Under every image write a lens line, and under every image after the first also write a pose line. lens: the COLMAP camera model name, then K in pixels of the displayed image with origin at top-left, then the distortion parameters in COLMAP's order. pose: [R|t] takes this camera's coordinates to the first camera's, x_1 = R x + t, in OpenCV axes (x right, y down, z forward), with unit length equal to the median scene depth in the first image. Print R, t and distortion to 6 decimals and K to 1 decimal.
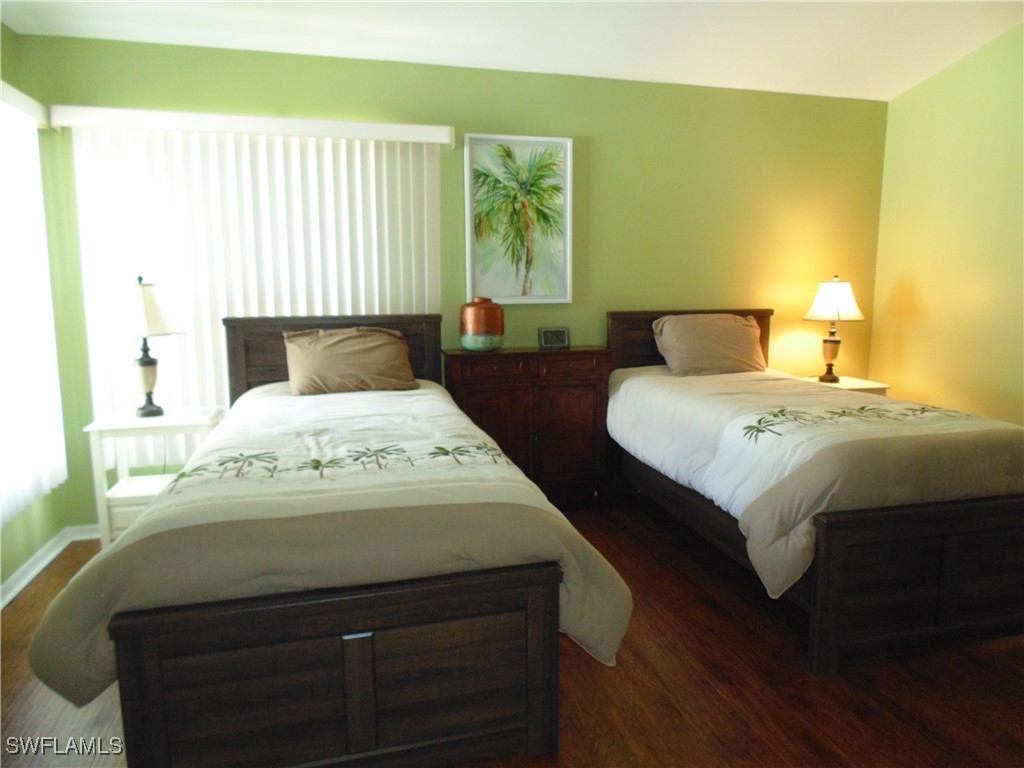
lens RADIAL K [[687.9, 0, 513.0], [0, 687.9, 381.5], [0, 0, 1]] dist [-0.007223, -0.004003]
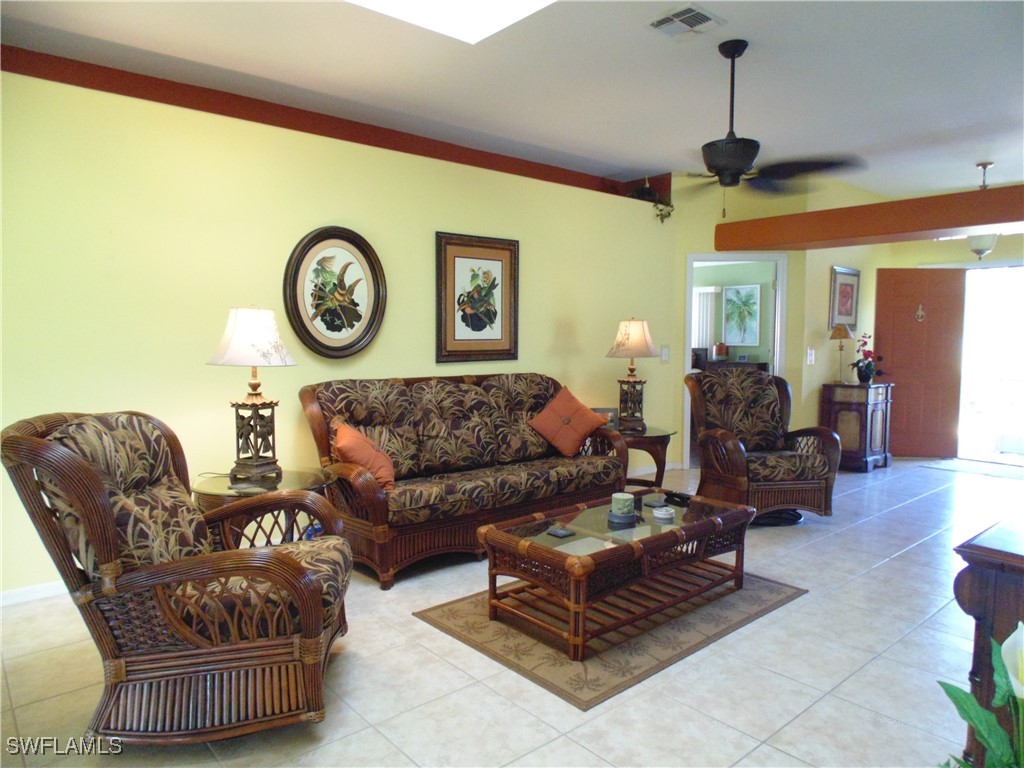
lens RADIAL K [[687.9, 0, 518.9], [0, 687.9, 381.4], [0, 0, 1]] dist [-0.007223, -0.004003]
pose [[0.433786, 0.062313, -0.898858, 2.117248], [-0.141350, 0.989960, 0.000413, 0.151776], [0.889859, 0.126874, 0.438239, -0.965986]]
